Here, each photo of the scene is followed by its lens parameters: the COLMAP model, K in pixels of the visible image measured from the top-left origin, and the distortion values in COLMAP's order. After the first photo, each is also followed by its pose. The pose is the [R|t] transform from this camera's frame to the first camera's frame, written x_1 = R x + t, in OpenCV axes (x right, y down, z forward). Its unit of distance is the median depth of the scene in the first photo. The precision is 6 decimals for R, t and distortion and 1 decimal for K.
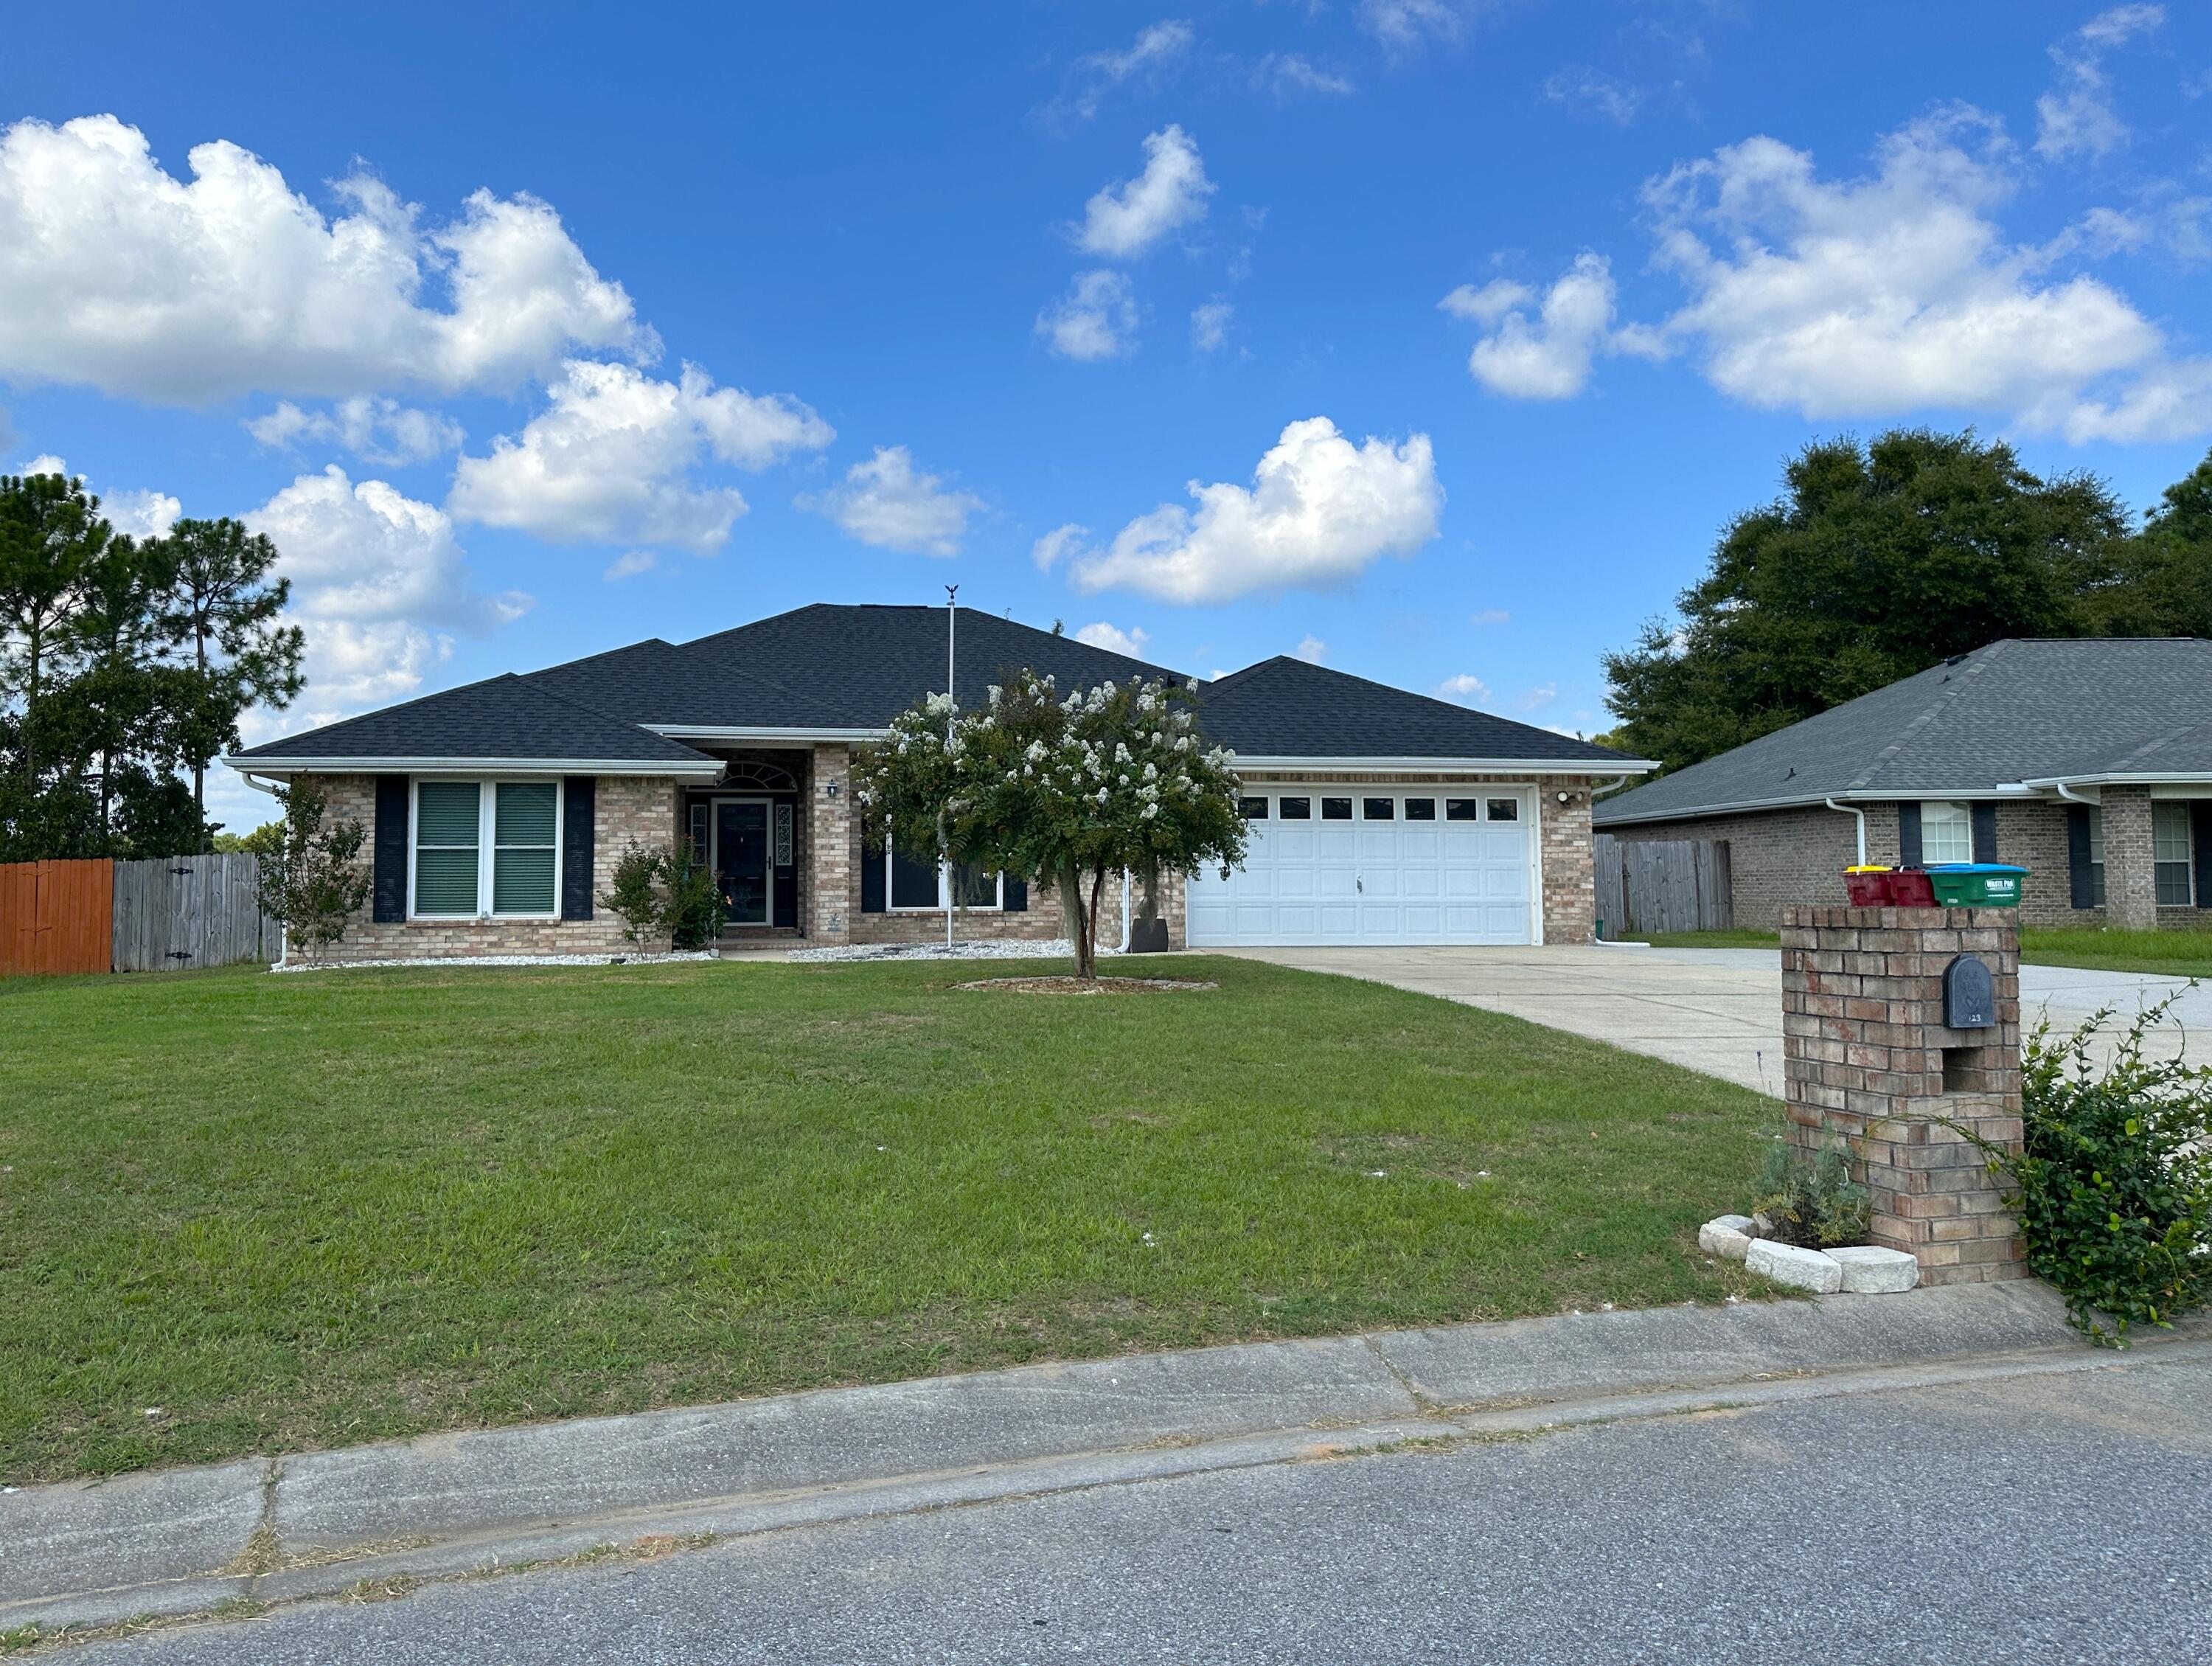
lens RADIAL K [[1673.5, 0, 1104.2], [0, 1673.5, 799.3], [0, 0, 1]] dist [0.110960, -0.182598]
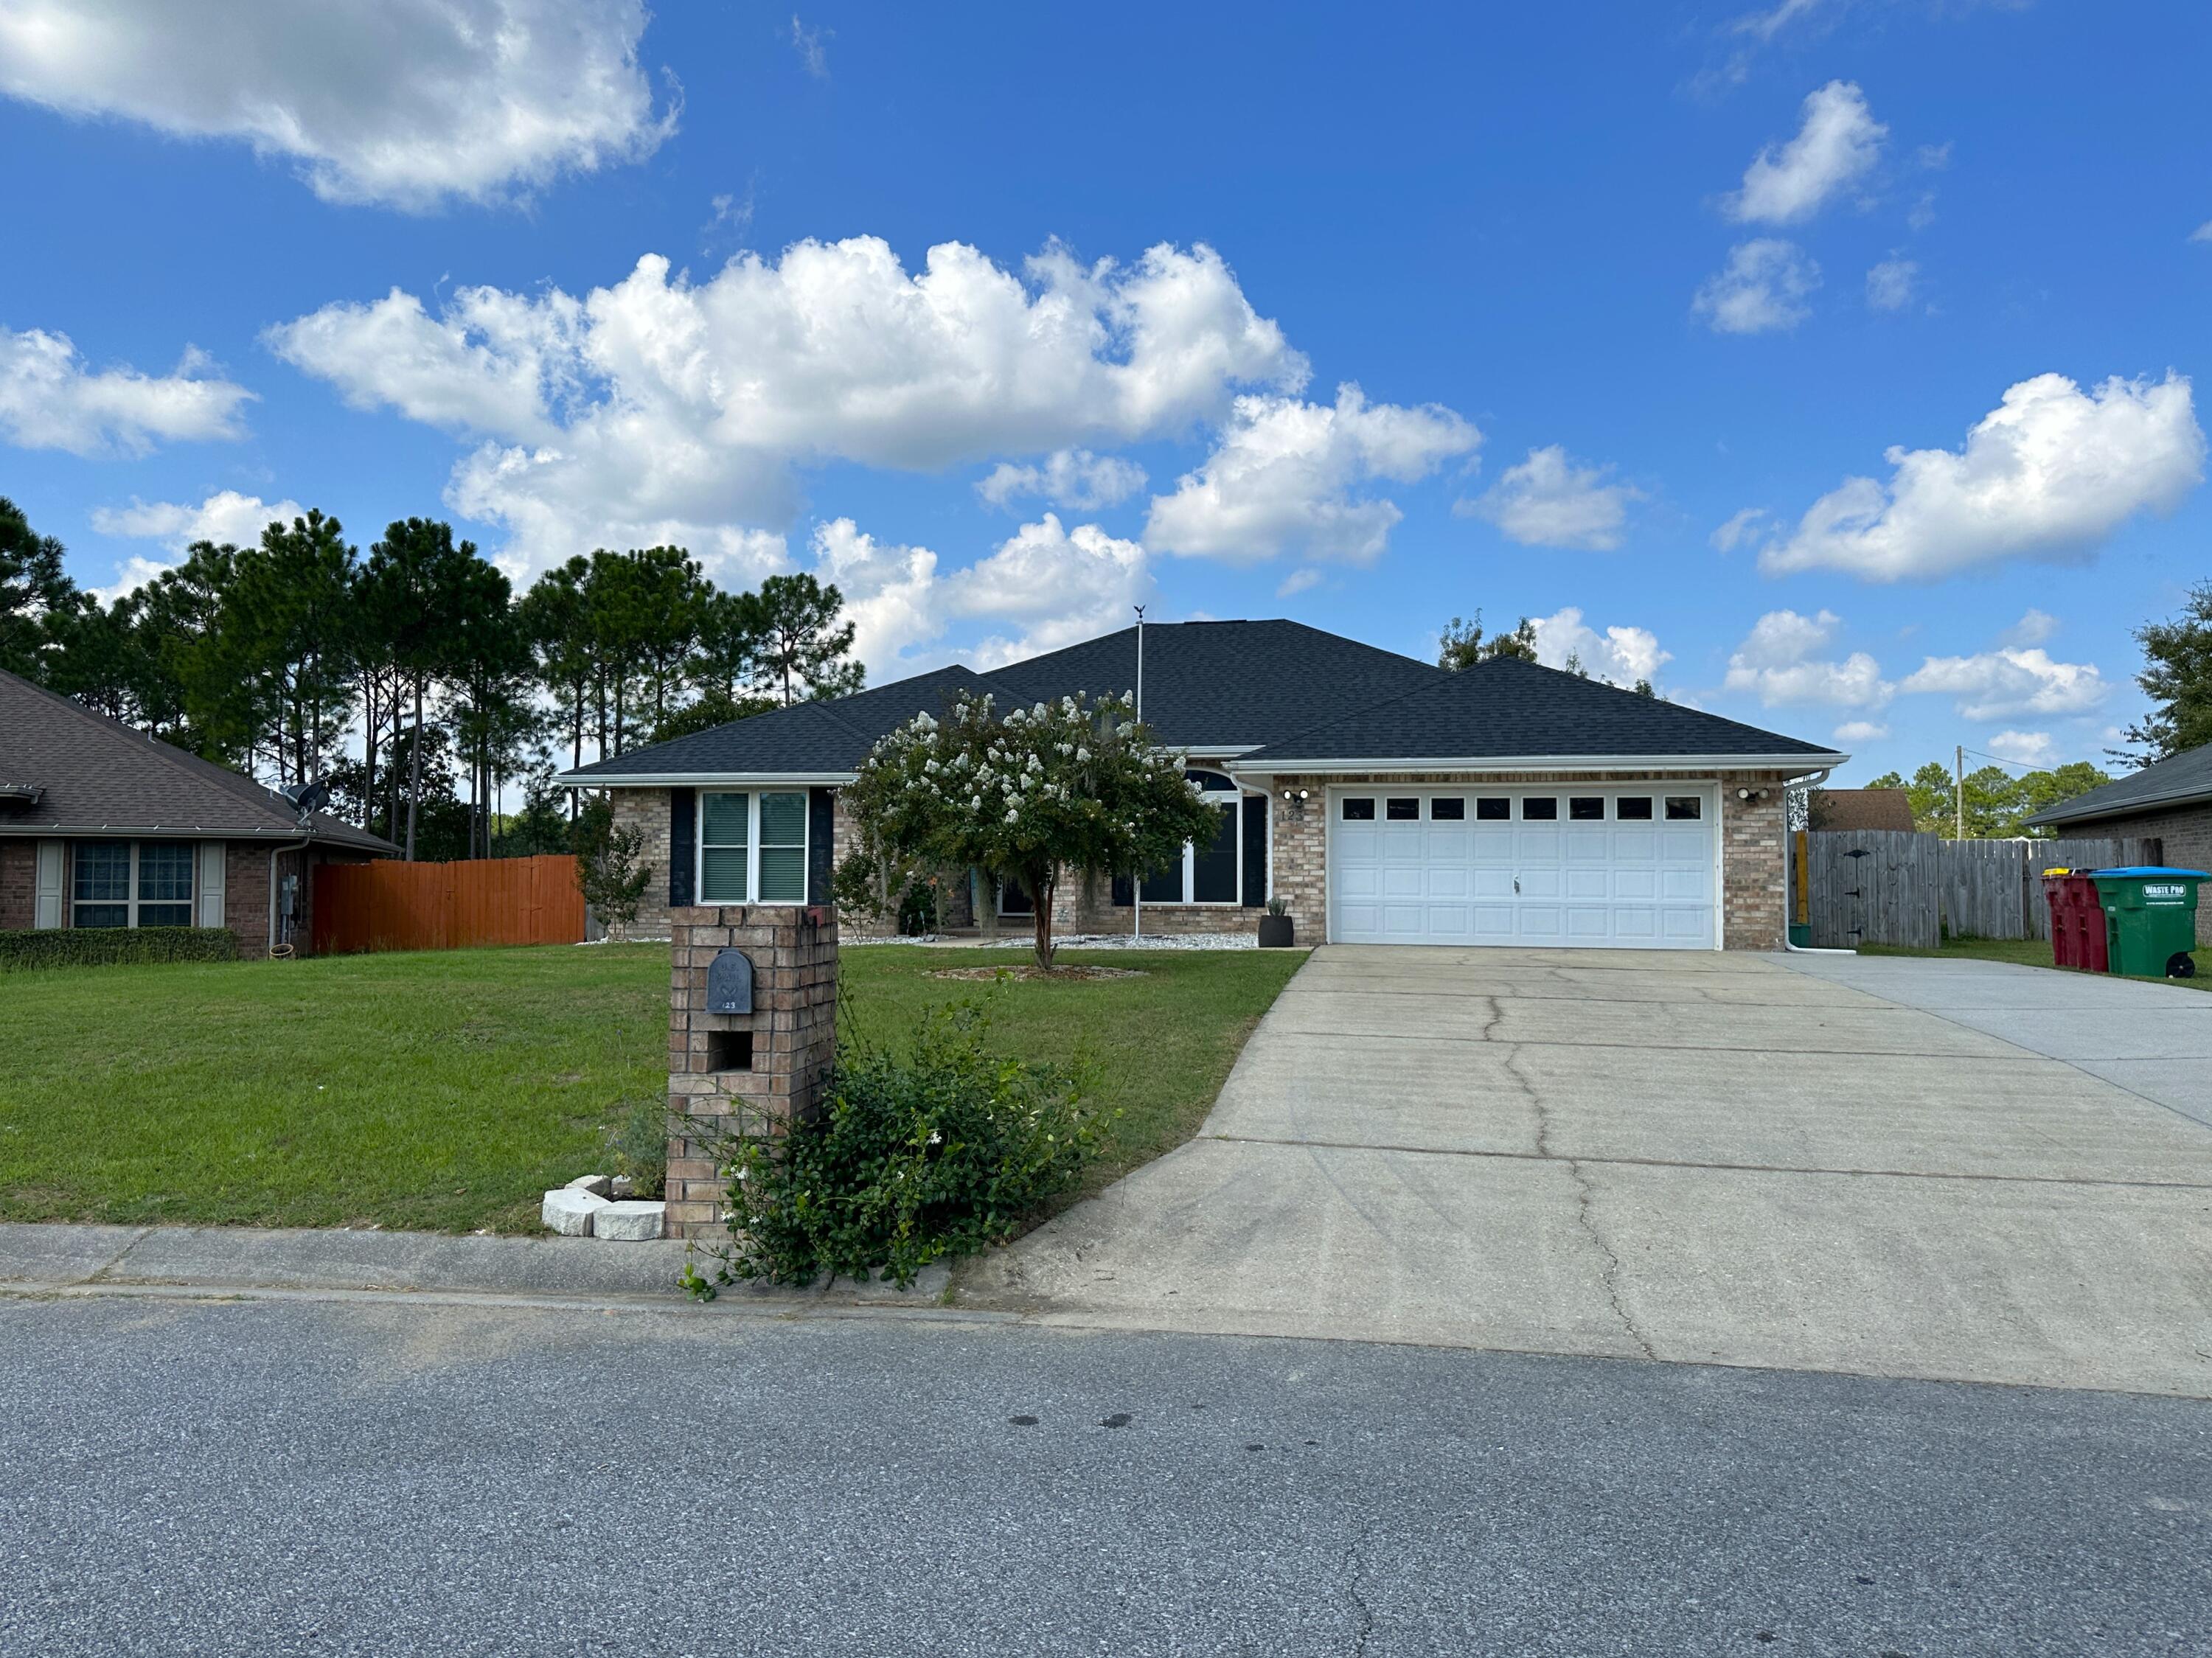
lens RADIAL K [[1599.2, 0, 1107.1], [0, 1599.2, 864.1], [0, 0, 1]] dist [0.104213, -0.172272]
pose [[0.927627, 0.004778, -0.373477, 0.278148], [0.010335, 0.999207, 0.038452, -0.000686], [0.373365, -0.039529, 0.926842, 0.027866]]
